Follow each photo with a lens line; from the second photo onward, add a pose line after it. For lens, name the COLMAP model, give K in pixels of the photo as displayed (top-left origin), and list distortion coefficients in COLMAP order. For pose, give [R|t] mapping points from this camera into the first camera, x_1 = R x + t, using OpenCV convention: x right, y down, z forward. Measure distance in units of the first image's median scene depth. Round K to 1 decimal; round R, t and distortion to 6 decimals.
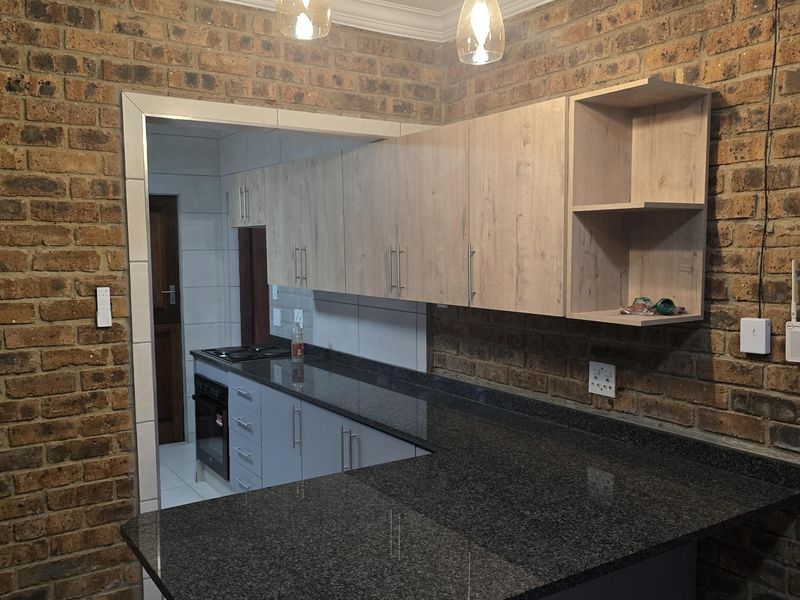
lens RADIAL K [[723.7, 0, 399.6], [0, 723.7, 299.7], [0, 0, 1]] dist [0.044212, -0.041002]
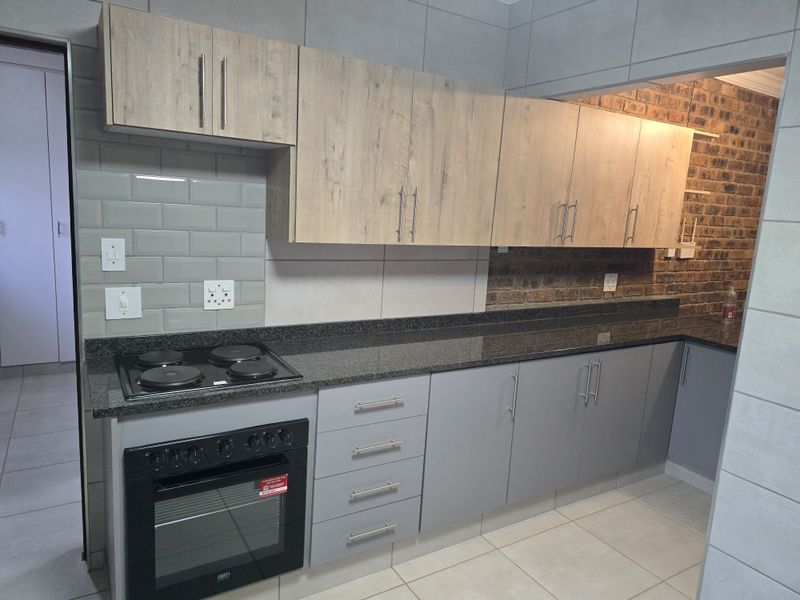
lens RADIAL K [[537.3, 0, 398.6], [0, 537.3, 300.4], [0, 0, 1]] dist [0.004923, -0.000123]
pose [[0.040632, -0.163669, 0.985678, -0.979017], [0.022020, 0.986400, 0.162881, -0.069107], [-0.998932, 0.015087, 0.043683, 1.351670]]
